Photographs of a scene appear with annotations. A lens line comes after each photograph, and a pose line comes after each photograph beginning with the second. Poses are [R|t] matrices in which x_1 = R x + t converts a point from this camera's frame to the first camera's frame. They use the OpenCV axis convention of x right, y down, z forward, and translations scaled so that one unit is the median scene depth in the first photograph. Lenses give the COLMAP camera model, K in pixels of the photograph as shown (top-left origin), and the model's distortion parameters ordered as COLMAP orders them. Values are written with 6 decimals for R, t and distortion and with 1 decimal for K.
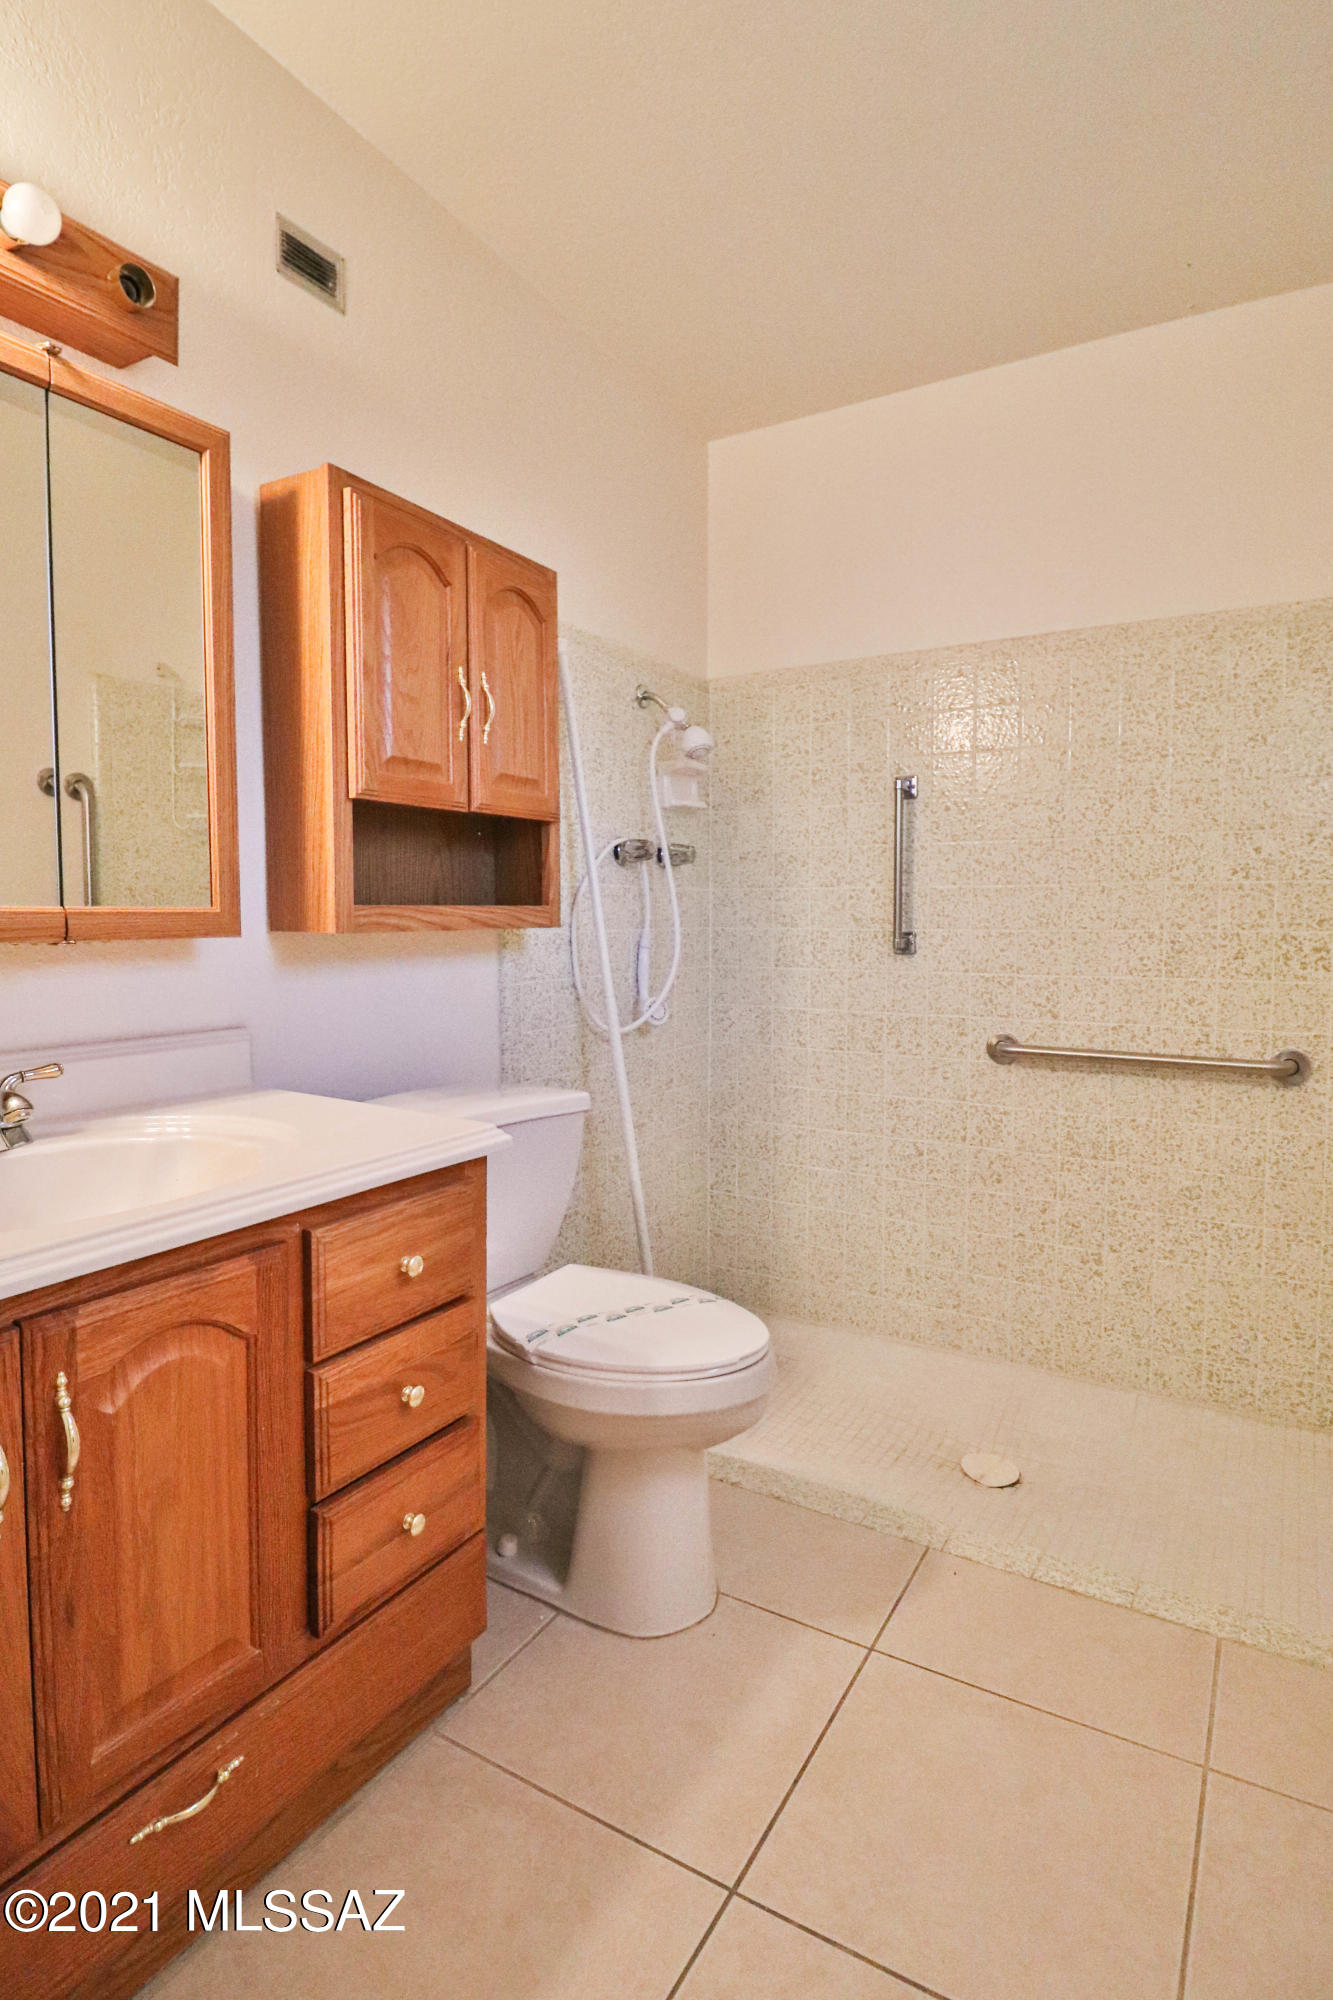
lens RADIAL K [[1031.1, 0, 667.8], [0, 1031.1, 990.9], [0, 0, 1]] dist [-0.013723, -0.005077]
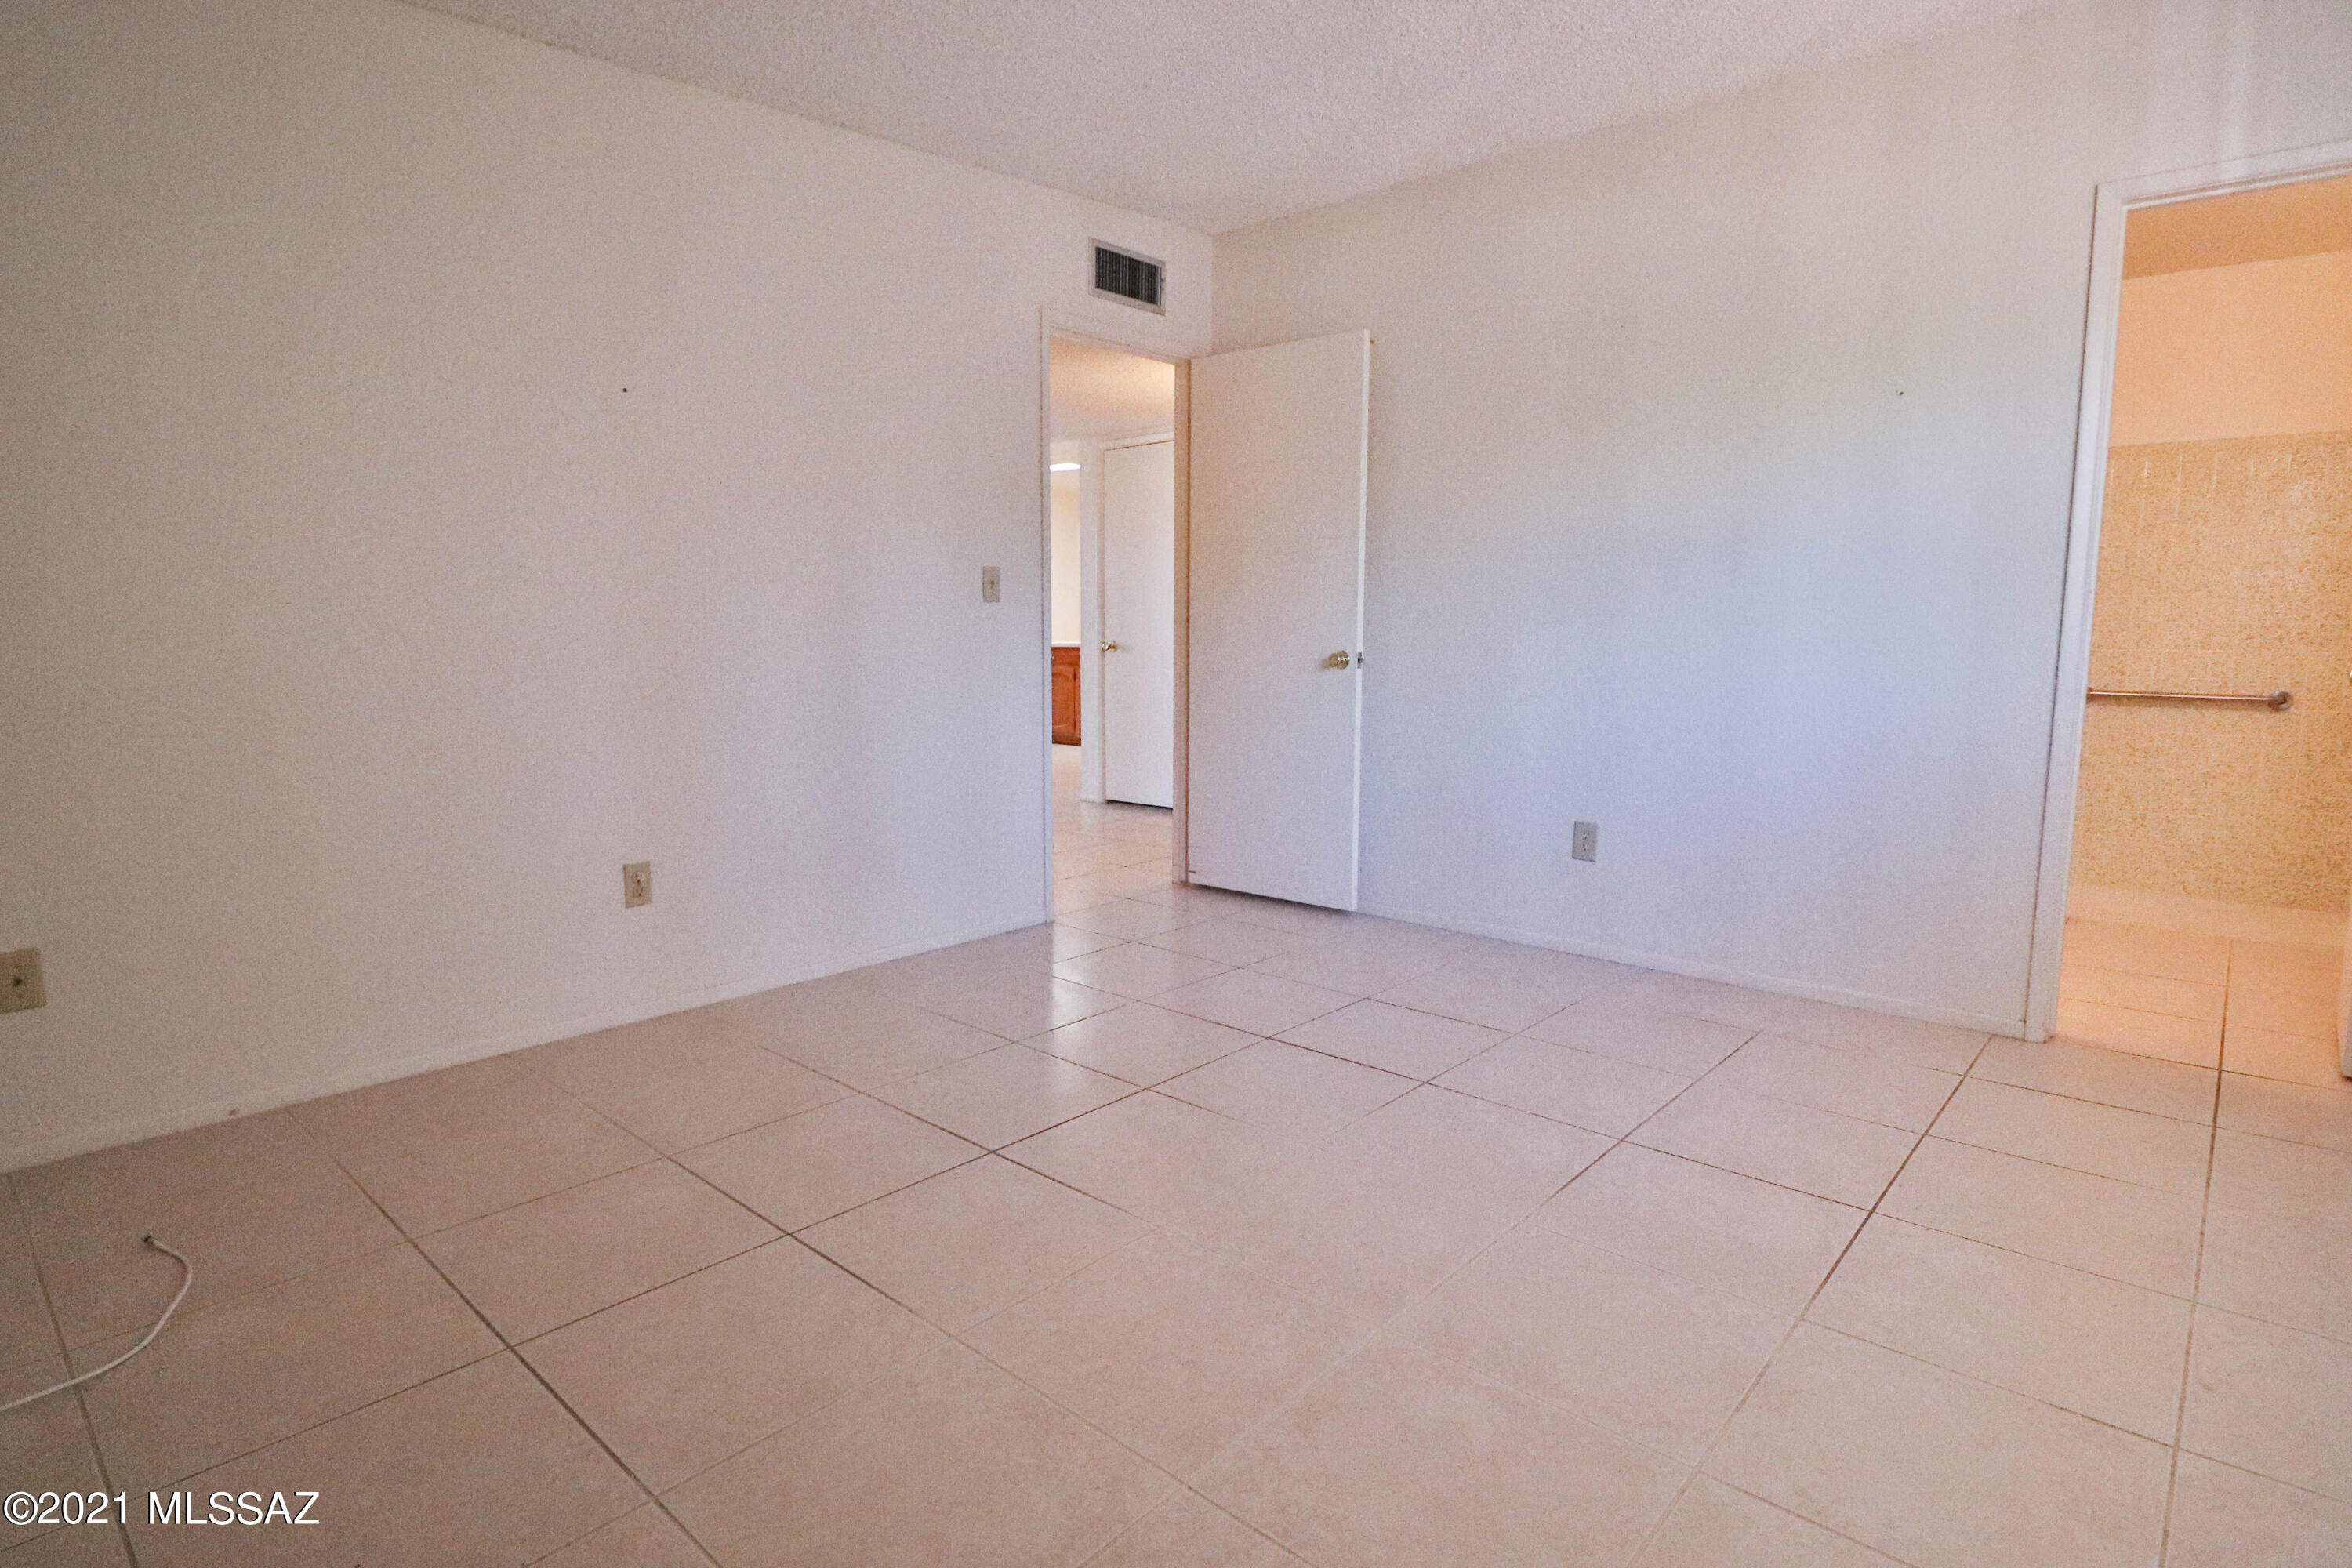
lens RADIAL K [[1212.5, 0, 1169.2], [0, 1212.5, 780.9], [0, 0, 1]] dist [-0.013723, -0.005077]
pose [[0.971518, 0.027157, -0.235405, -0.389710], [-0.013427, 0.998124, 0.059732, 0.059548], [0.236586, -0.054870, 0.970060, -0.743662]]
